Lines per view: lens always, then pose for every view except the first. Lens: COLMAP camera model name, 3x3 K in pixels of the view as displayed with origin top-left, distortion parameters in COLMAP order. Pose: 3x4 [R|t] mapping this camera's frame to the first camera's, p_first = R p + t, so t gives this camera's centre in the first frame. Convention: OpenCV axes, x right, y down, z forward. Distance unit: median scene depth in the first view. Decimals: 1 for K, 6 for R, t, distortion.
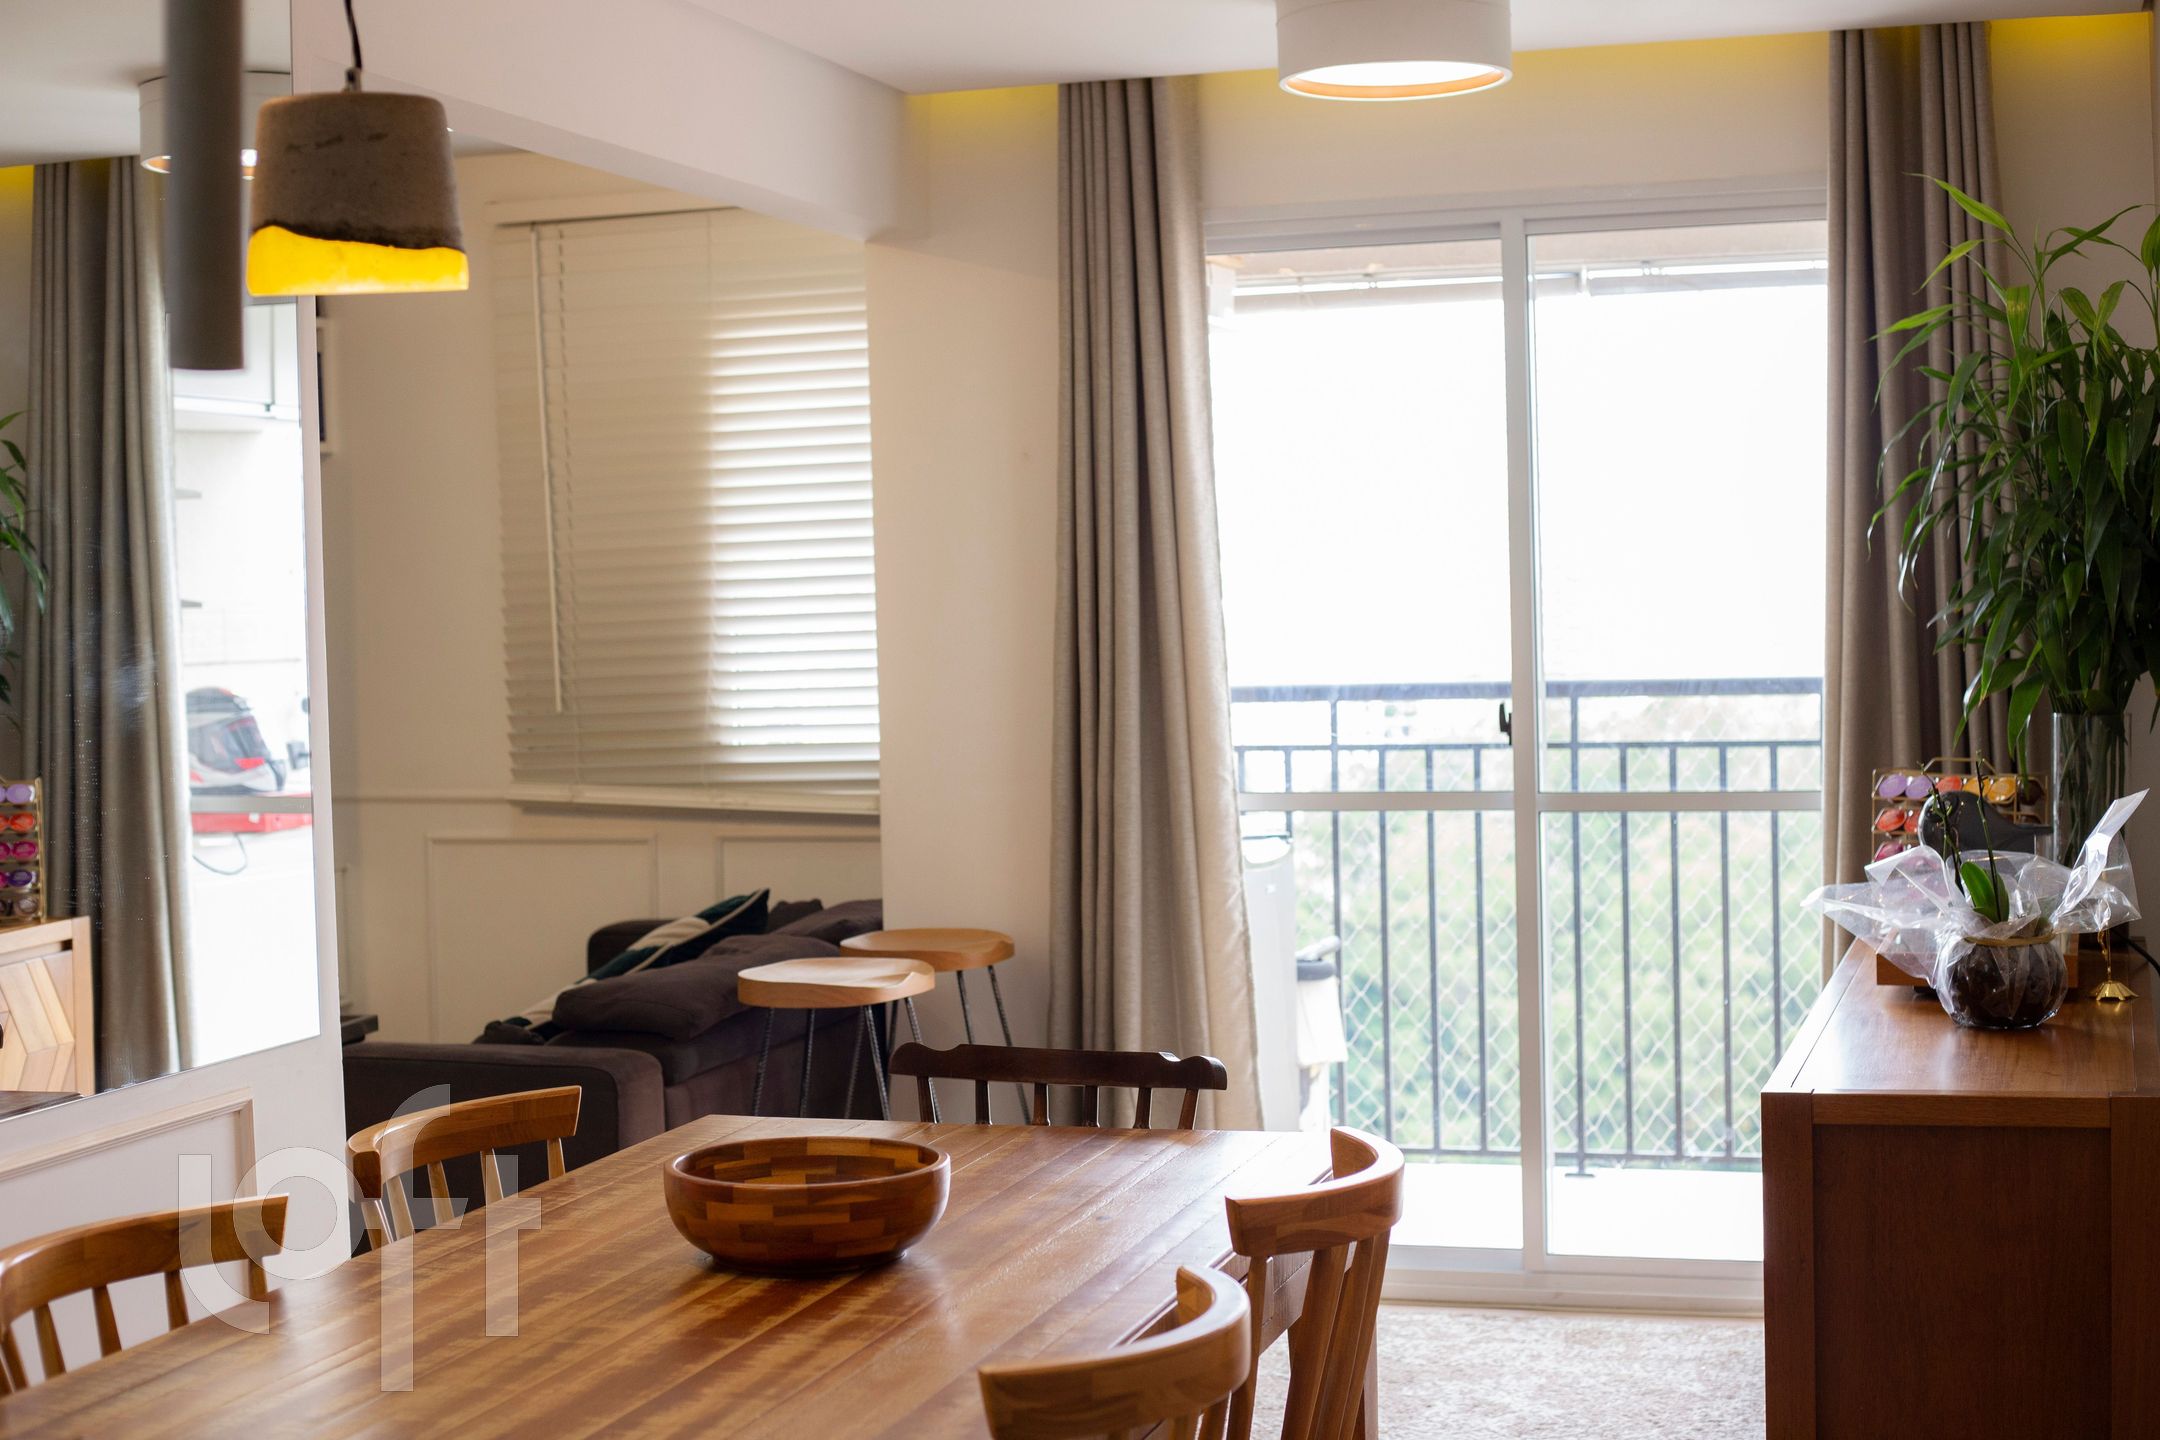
lens RADIAL K [[3116.4, 0, 1080.0], [0, 3116.4, 720.0], [0, 0, 1]] dist [0.006791, -0.008325]
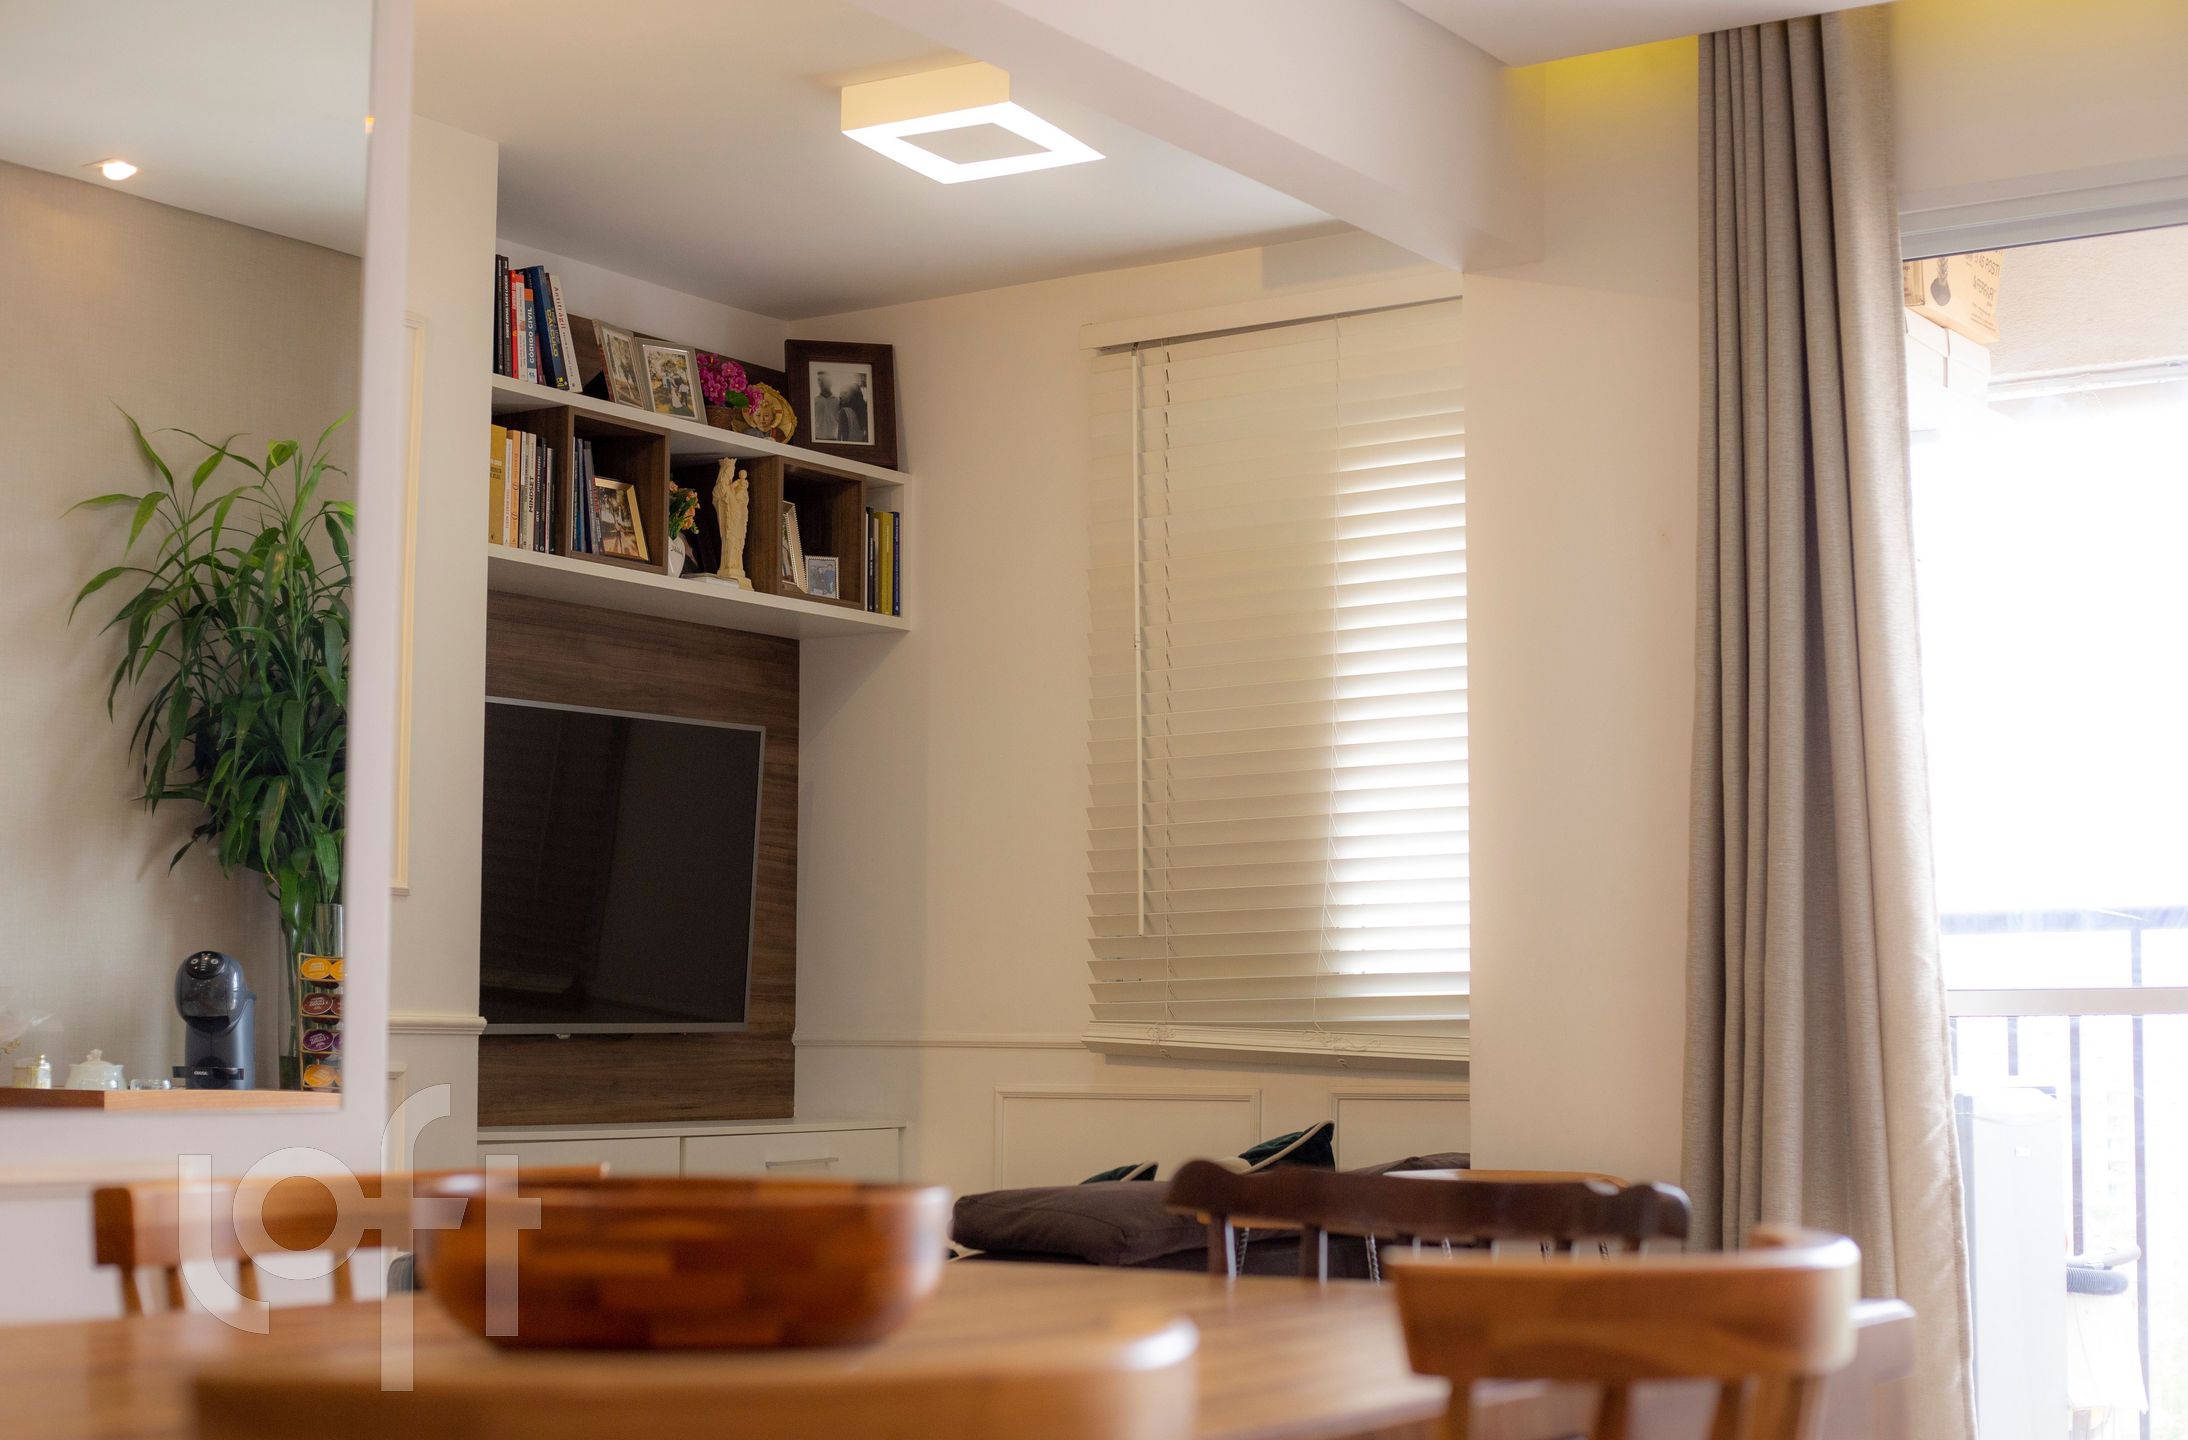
lens RADIAL K [[3265.8, 0, 1094.0], [0, 3265.8, 720.0], [0, 0, 1]] dist [-0.021040, -0.538959]
pose [[0.962310, -0.000276, -0.271955, 0.065612], [-0.035044, 0.991537, -0.125006, 0.063162], [0.269688, 0.129825, 0.954156, 0.230441]]
